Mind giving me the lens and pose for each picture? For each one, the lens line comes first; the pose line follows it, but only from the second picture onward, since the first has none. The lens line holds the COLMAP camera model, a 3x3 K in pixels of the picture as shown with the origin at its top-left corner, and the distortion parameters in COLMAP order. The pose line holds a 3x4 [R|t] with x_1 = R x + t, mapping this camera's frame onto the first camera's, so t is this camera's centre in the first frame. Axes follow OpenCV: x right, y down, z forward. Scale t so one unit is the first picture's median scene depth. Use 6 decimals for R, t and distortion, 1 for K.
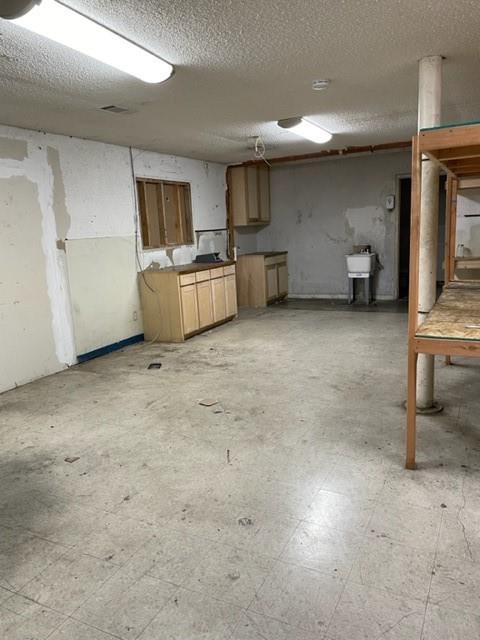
lens RADIAL K [[479.4, 0, 235.2], [0, 479.4, 319.8], [0, 0, 1]] dist [0.076668, -0.106478]
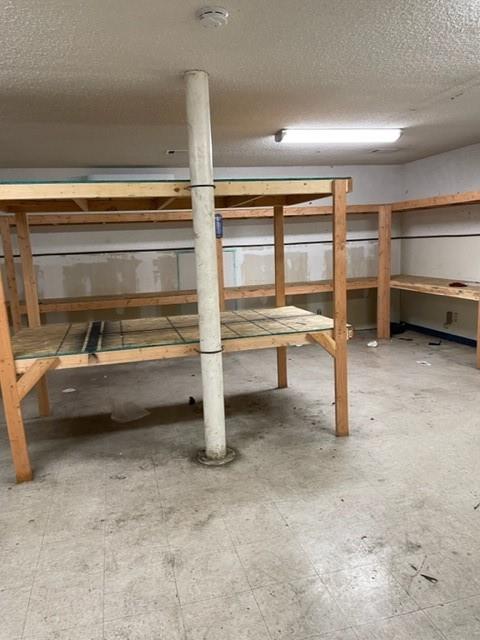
lens RADIAL K [[479.4, 0, 235.2], [0, 479.4, 319.8], [0, 0, 1]] dist [0.076668, -0.106478]
pose [[-0.657395, -0.039758, 0.752496, -0.313499], [0.222926, 0.943647, 0.244610, -0.283381], [-0.719816, 0.328556, -0.611486, 1.504402]]
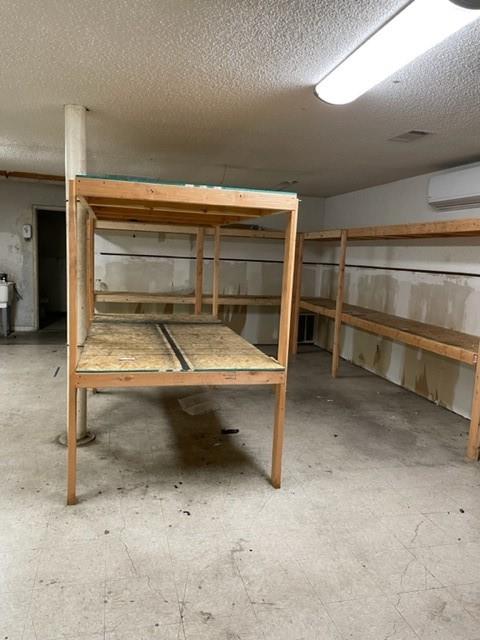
lens RADIAL K [[479.4, 0, 235.2], [0, 479.4, 319.8], [0, 0, 1]] dist [0.076668, -0.106478]
pose [[0.746732, -0.003715, 0.665115, -0.041819], [0.042150, 0.998239, -0.041746, -0.013894], [-0.663789, 0.059208, 0.745573, 0.003863]]
